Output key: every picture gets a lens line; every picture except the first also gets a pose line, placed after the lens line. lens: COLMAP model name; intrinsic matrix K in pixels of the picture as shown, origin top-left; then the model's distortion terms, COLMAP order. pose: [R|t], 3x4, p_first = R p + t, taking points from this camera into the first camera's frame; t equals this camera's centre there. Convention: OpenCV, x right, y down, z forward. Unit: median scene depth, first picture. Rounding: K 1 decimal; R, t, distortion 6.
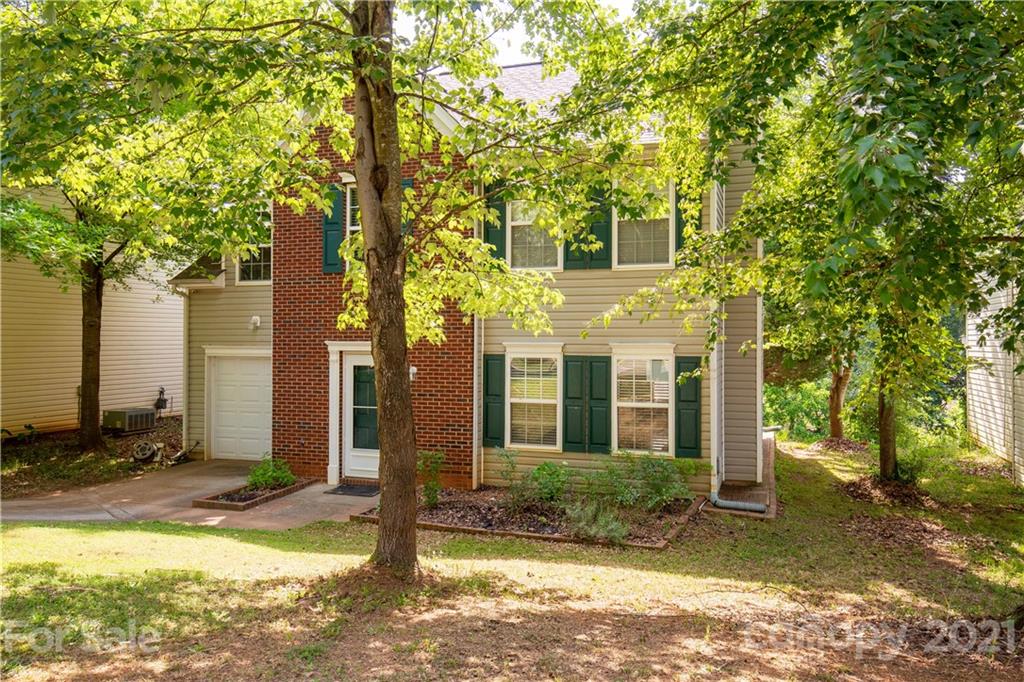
lens RADIAL K [[726.4, 0, 511.8], [0, 726.4, 340.1], [0, 0, 1]] dist [0.001389, -0.000361]
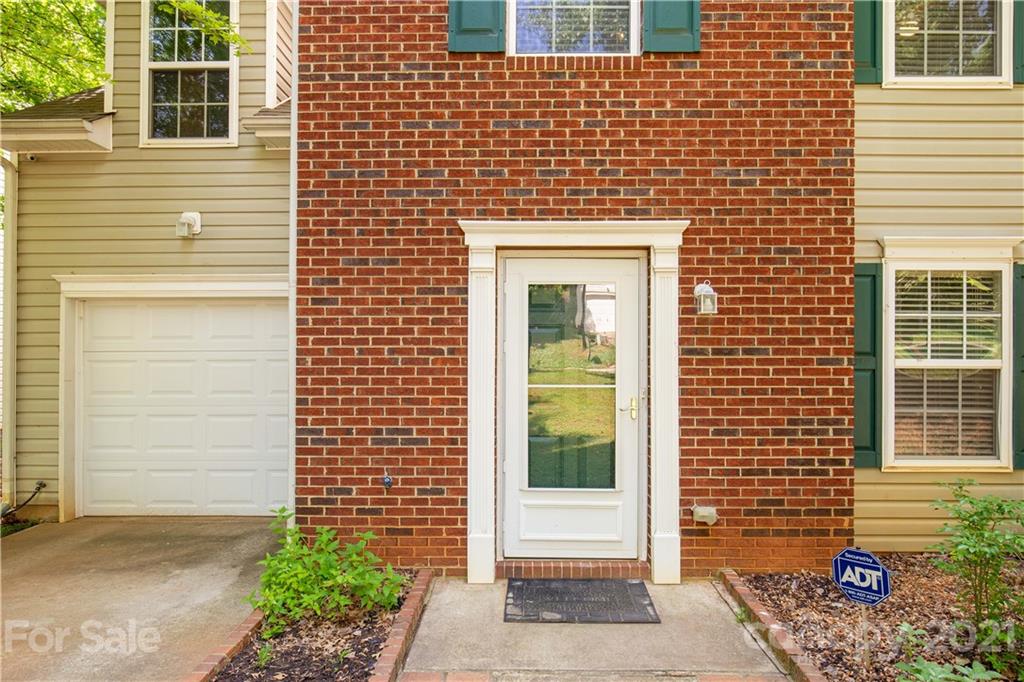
lens RADIAL K [[609.8, 0, 526.8], [0, 609.8, 362.2], [0, 0, 1]] dist [-0.009953, -0.000325]
pose [[0.949280, 0.002274, 0.314424, -0.319255], [-0.001920, 0.999997, -0.001437, 0.077152], [-0.314427, 0.000761, 0.949281, 0.660292]]
